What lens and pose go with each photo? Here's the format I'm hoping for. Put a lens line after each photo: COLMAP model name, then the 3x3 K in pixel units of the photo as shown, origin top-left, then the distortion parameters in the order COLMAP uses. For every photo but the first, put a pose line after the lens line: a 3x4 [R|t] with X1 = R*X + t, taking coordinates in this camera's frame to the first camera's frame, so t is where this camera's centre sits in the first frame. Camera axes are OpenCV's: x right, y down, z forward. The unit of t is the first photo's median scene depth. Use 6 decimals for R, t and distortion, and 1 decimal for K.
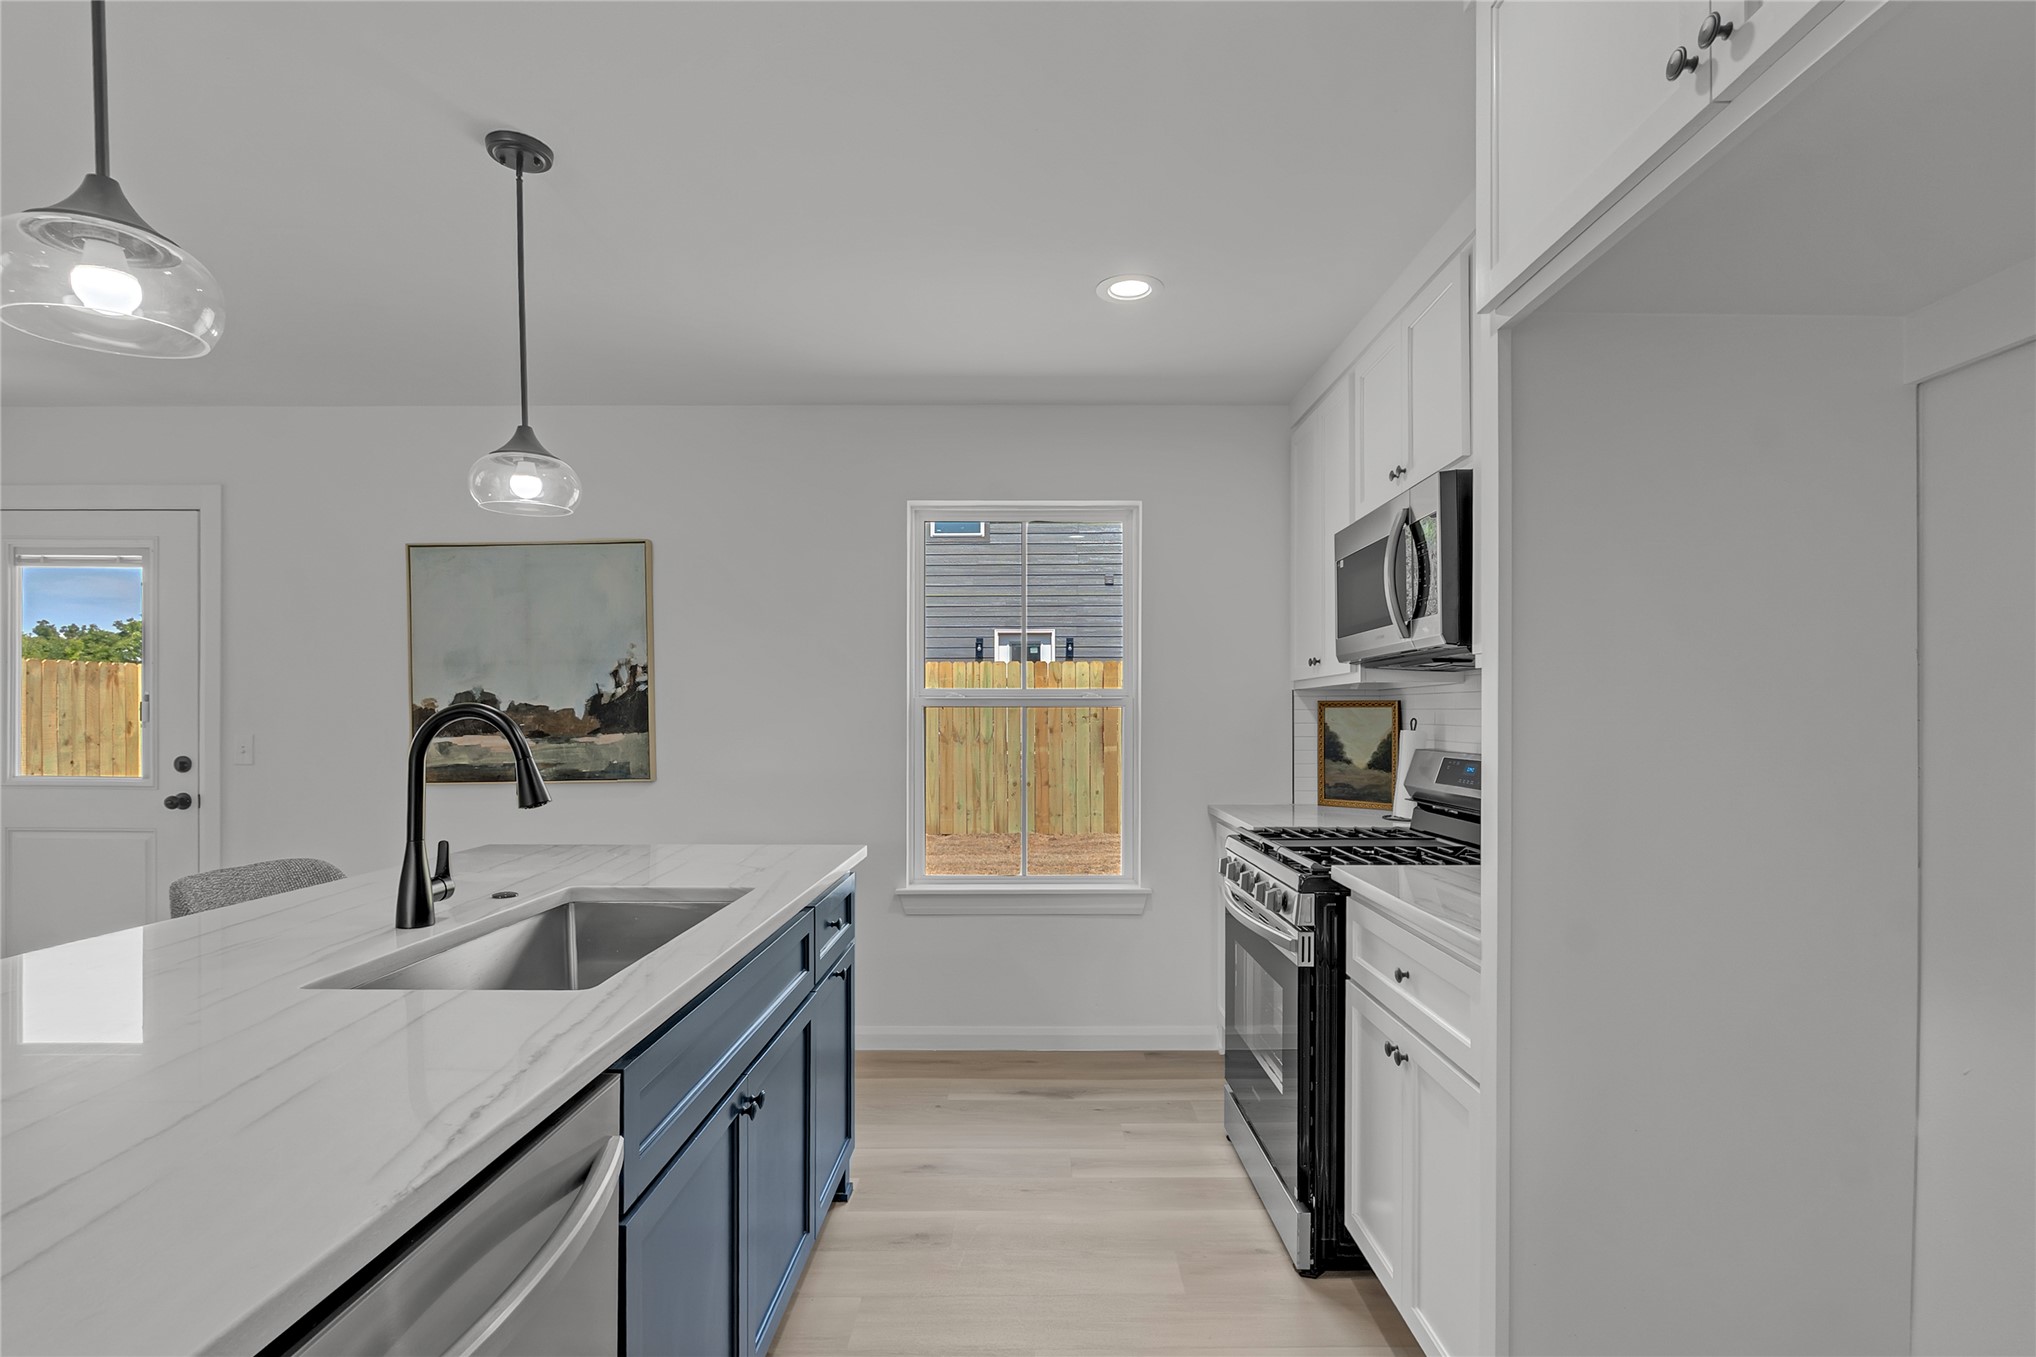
lens RADIAL K [[959.8, 0, 1040.6], [0, 959.8, 723.4], [0, 0, 1]] dist [-0.000842, 0.000035]
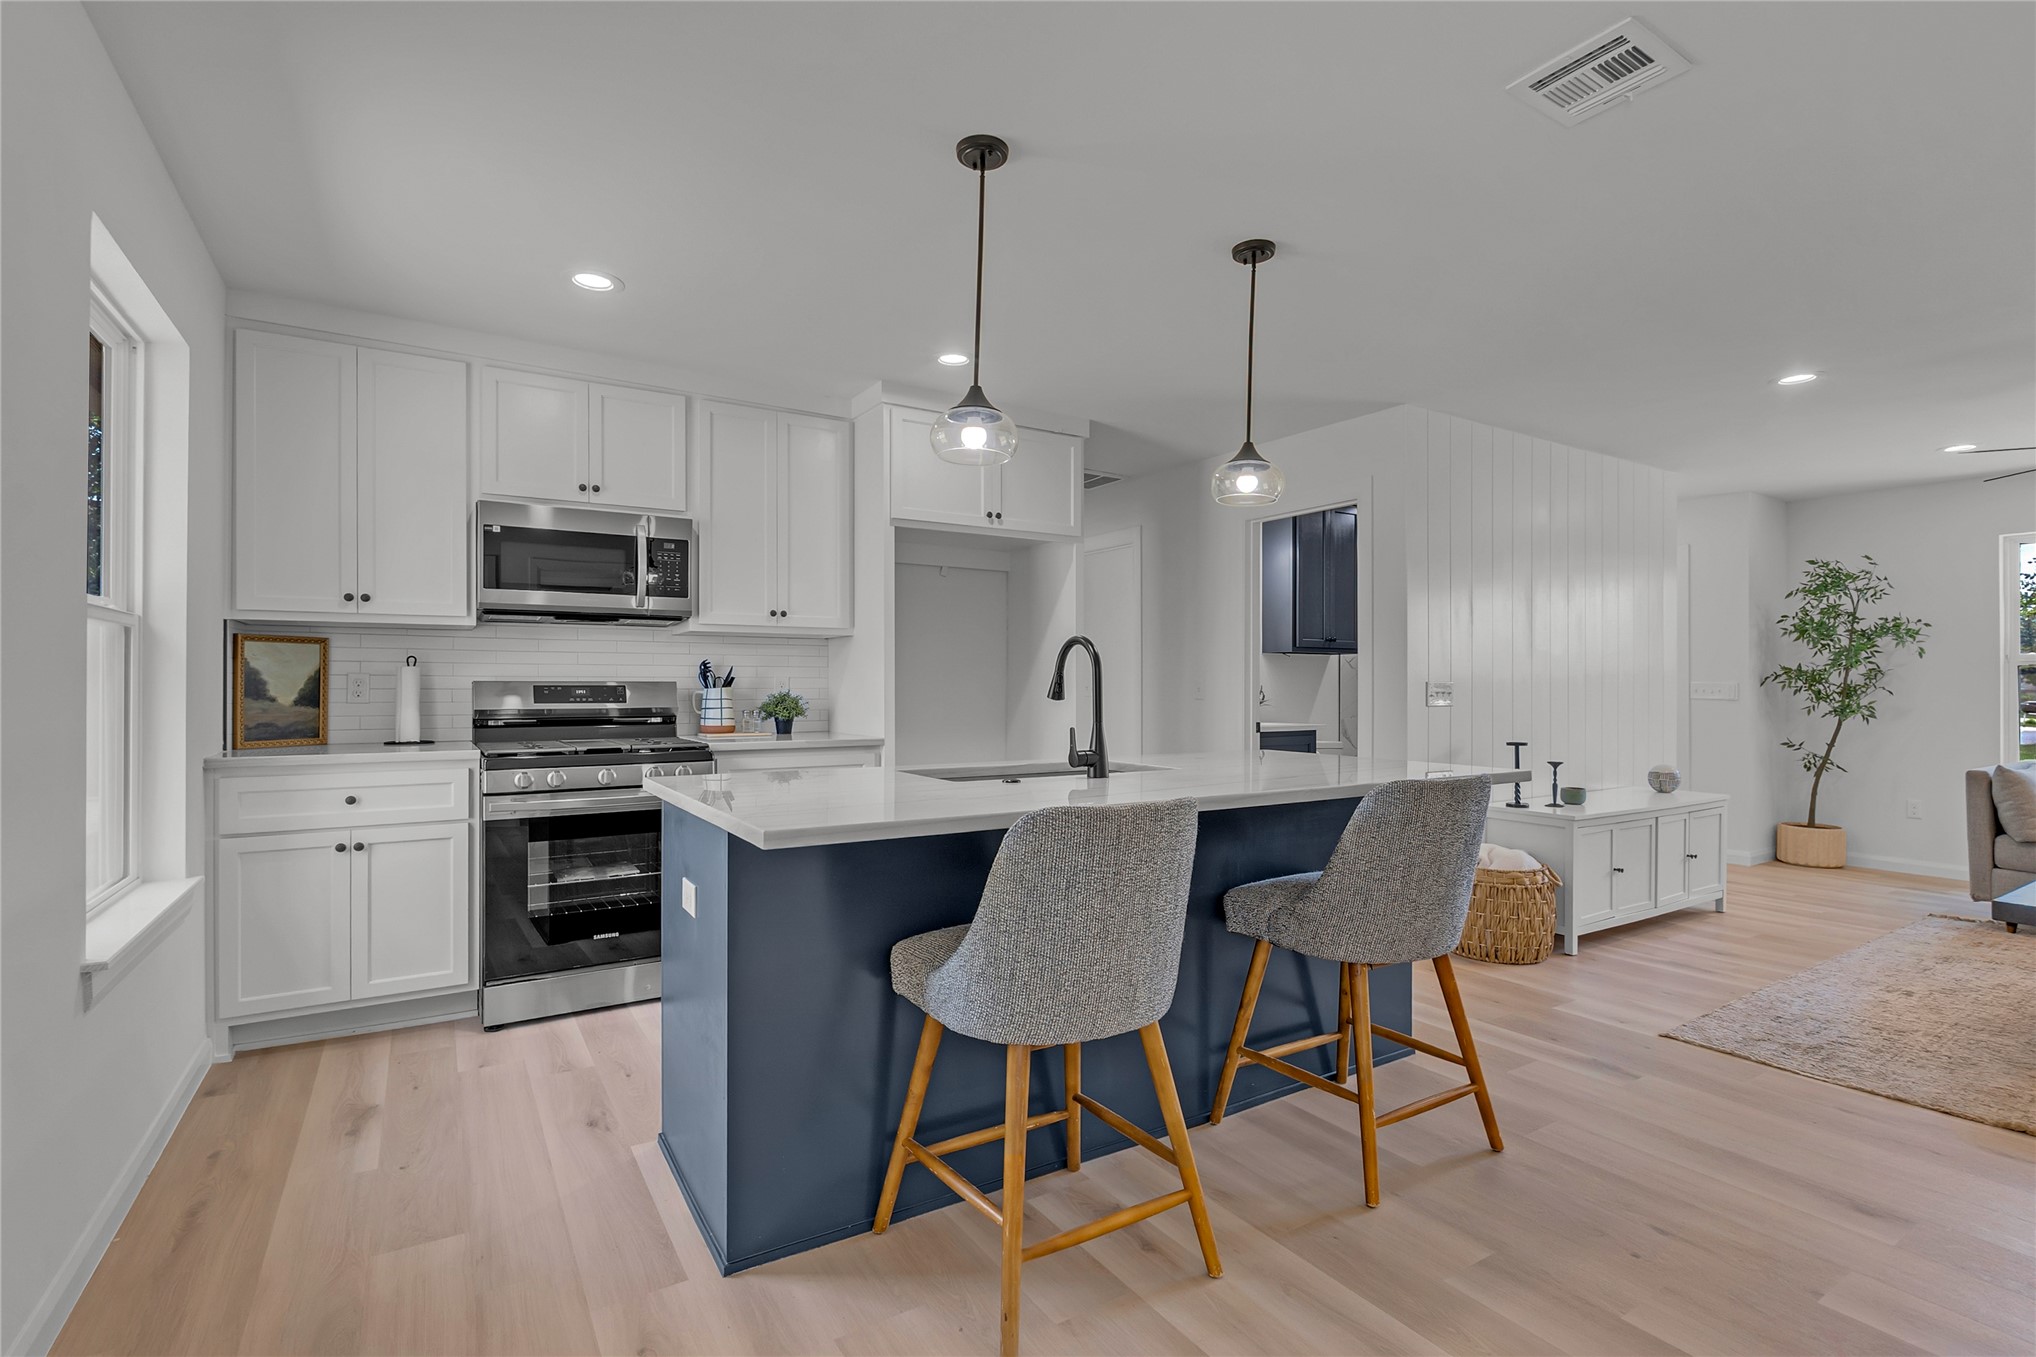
lens RADIAL K [[959.8, 0, 1013.4], [0, 959.8, 666.9], [0, 0, 1]] dist [-0.000842, 0.000035]
pose [[-0.521249, 0.014891, 0.853275, -0.876169], [0.005065, 0.999884, -0.014356, 0.025367], [-0.853390, -0.003161, -0.521264, 0.876886]]
